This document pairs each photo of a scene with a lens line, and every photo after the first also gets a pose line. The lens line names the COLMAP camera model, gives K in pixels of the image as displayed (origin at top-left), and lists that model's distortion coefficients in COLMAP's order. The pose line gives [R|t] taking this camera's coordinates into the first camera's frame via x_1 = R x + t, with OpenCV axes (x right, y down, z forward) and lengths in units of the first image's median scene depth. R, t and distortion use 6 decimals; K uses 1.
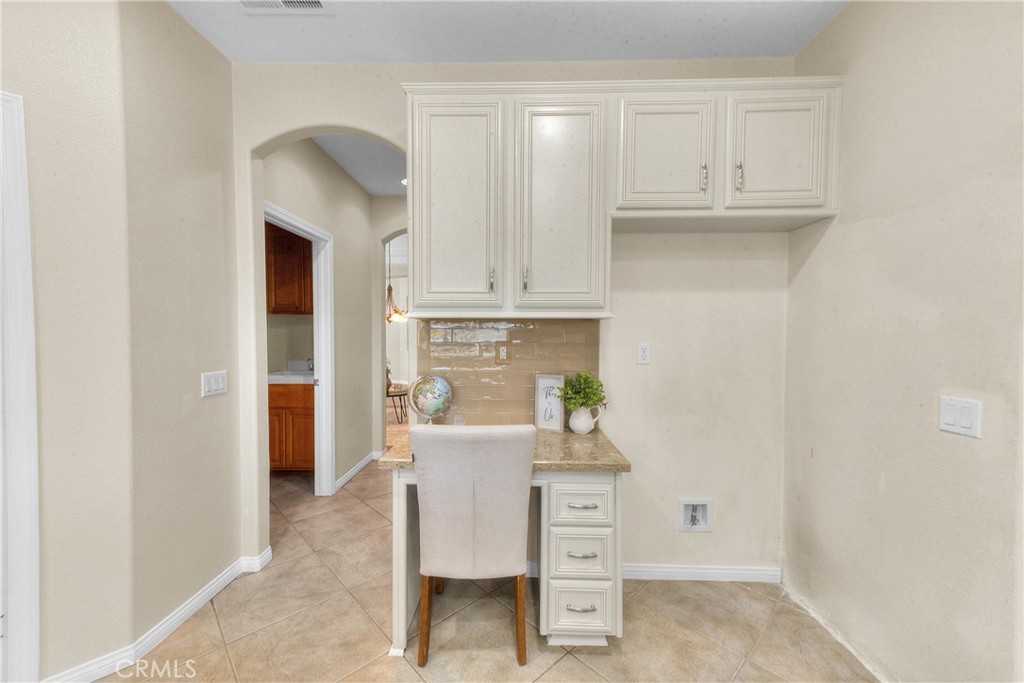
lens RADIAL K [[404.9, 0, 513.4], [0, 404.9, 351.0], [0, 0, 1]] dist [0.021316, -0.000574]
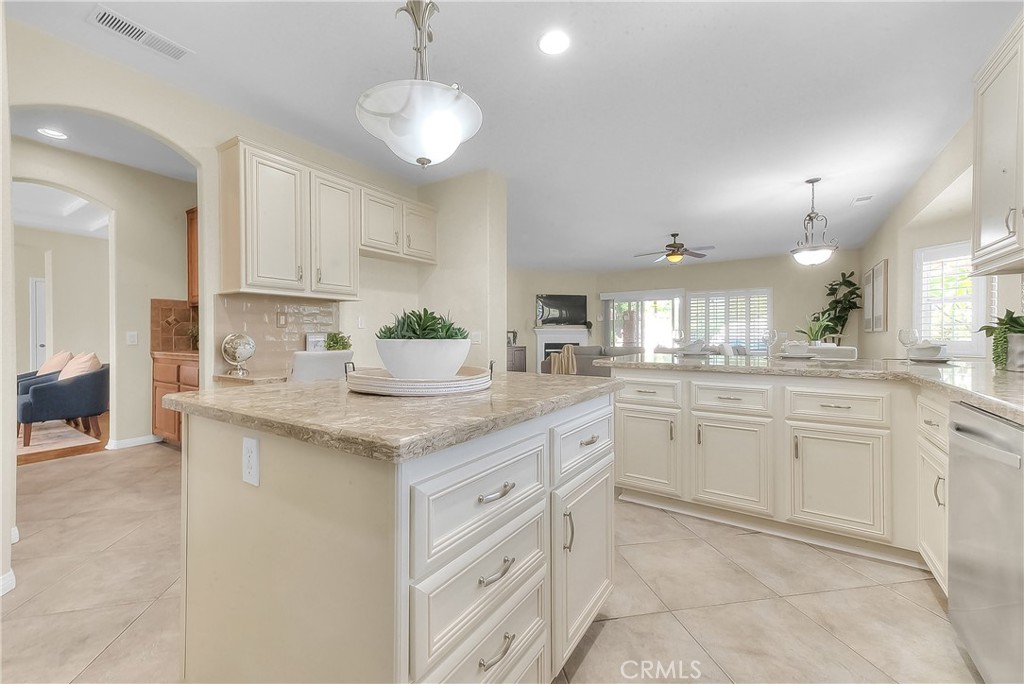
lens RADIAL K [[404.9, 0, 502.5], [0, 404.9, 337.7], [0, 0, 1]] dist [0.021316, -0.000574]
pose [[0.557097, -0.010988, 0.830375, -0.971252], [0.036985, 0.999249, -0.011591, 0.138565], [-0.829624, 0.037169, 0.557085, -0.612804]]
